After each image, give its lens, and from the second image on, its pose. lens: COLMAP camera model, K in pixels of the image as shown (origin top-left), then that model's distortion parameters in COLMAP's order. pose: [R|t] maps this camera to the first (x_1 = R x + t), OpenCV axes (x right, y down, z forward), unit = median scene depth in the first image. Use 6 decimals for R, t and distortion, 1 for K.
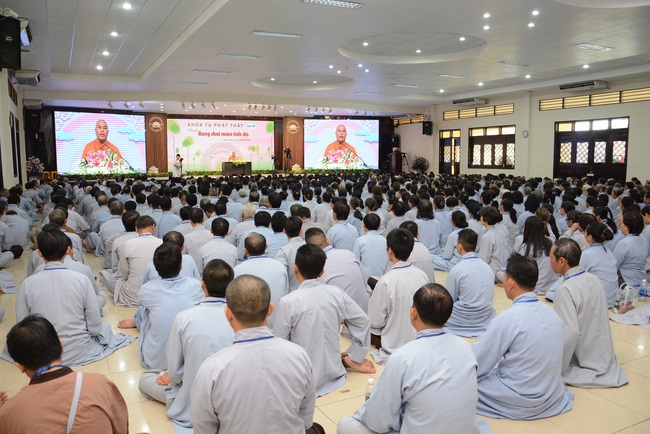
lens RADIAL K [[510.4, 0, 325.0], [0, 510.4, 217.0], [0, 0, 1]] dist [-0.155688, 0.130404]
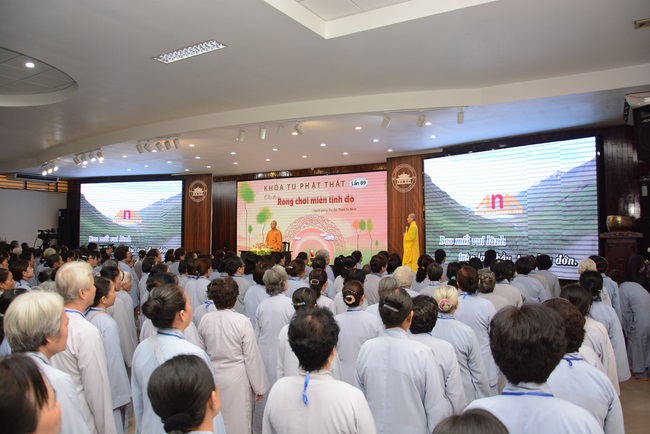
lens RADIAL K [[510.4, 0, 325.0], [0, 510.4, 217.0], [0, 0, 1]] dist [-0.155688, 0.130404]
pose [[0.508118, -0.022870, -0.860984, 0.332310], [-0.095510, 0.991986, -0.082716, -0.106780], [0.855975, 0.124262, 0.501862, 0.782350]]
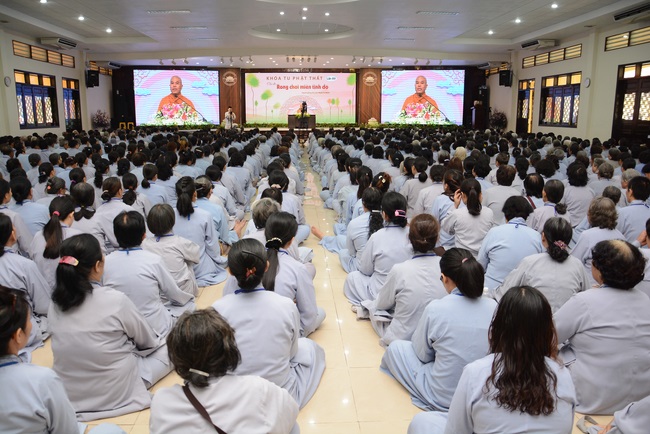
lens RADIAL K [[510.4, 0, 325.0], [0, 510.4, 217.0], [0, 0, 1]] dist [-0.155688, 0.130404]
pose [[0.907298, 0.088715, -0.411024, 0.302597], [-0.051663, 0.993603, 0.100418, -0.010303], [0.417303, -0.069874, 0.906077, 0.092211]]
